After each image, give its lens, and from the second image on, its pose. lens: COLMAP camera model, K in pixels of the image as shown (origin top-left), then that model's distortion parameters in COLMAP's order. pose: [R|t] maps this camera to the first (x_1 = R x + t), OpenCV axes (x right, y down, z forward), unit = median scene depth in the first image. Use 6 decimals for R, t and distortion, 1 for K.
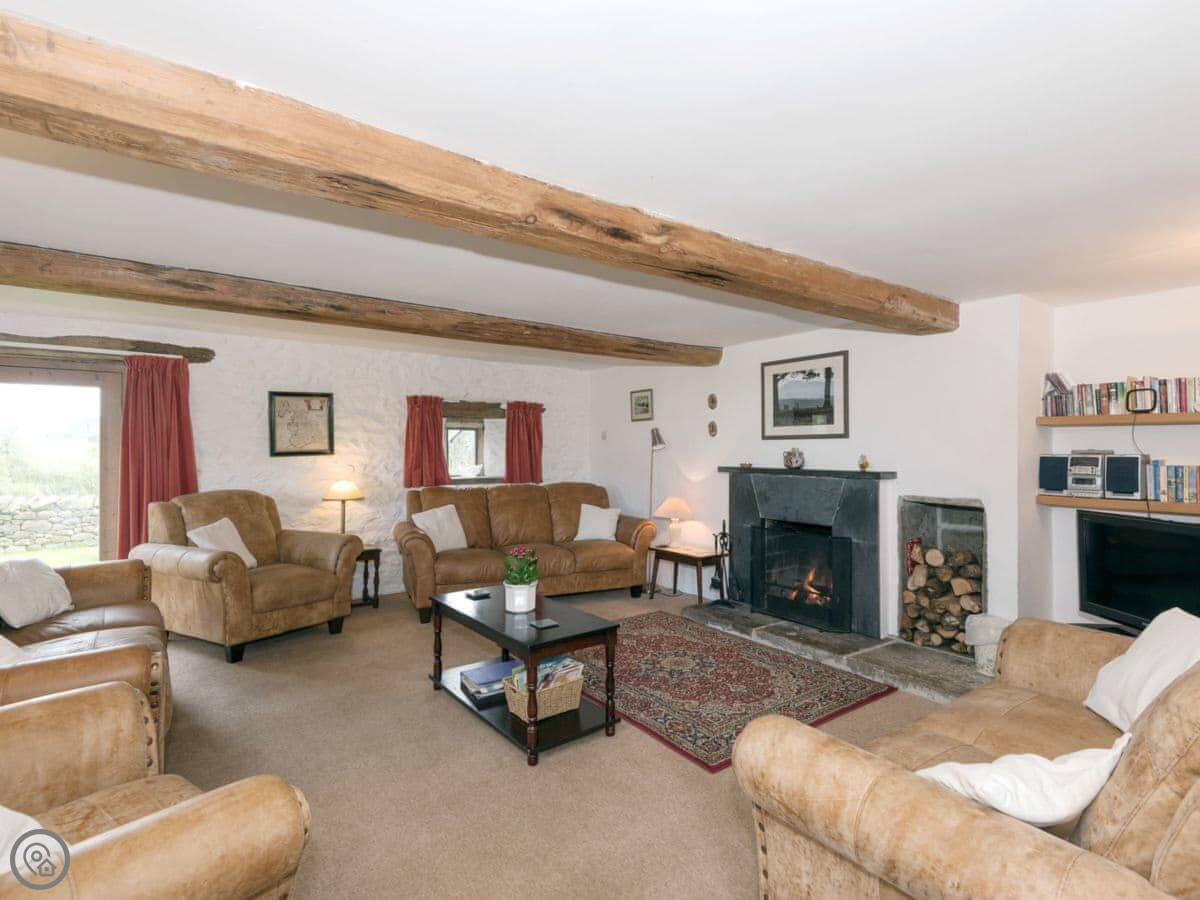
lens RADIAL K [[590.7, 0, 599.0], [0, 590.7, 448.7], [0, 0, 1]] dist [-0.000163, 0.000032]
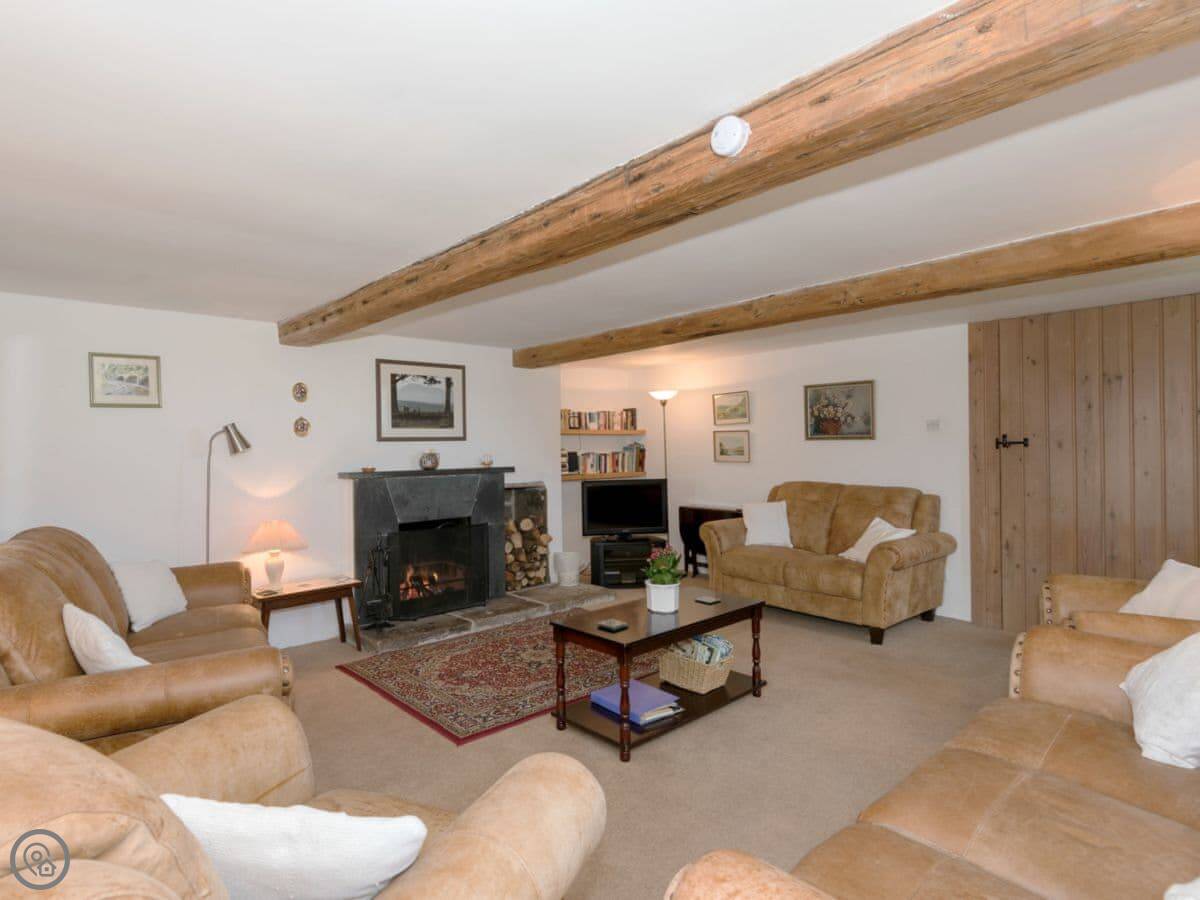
lens RADIAL K [[623.9, 0, 598.3], [0, 623.9, 444.8], [0, 0, 1]] dist [0.023008, -0.004476]
pose [[-0.086733, -0.002651, 0.996228, -0.801214], [0.007252, 0.999968, 0.003292, -0.011166], [-0.996205, 0.007510, -0.086711, 0.804184]]
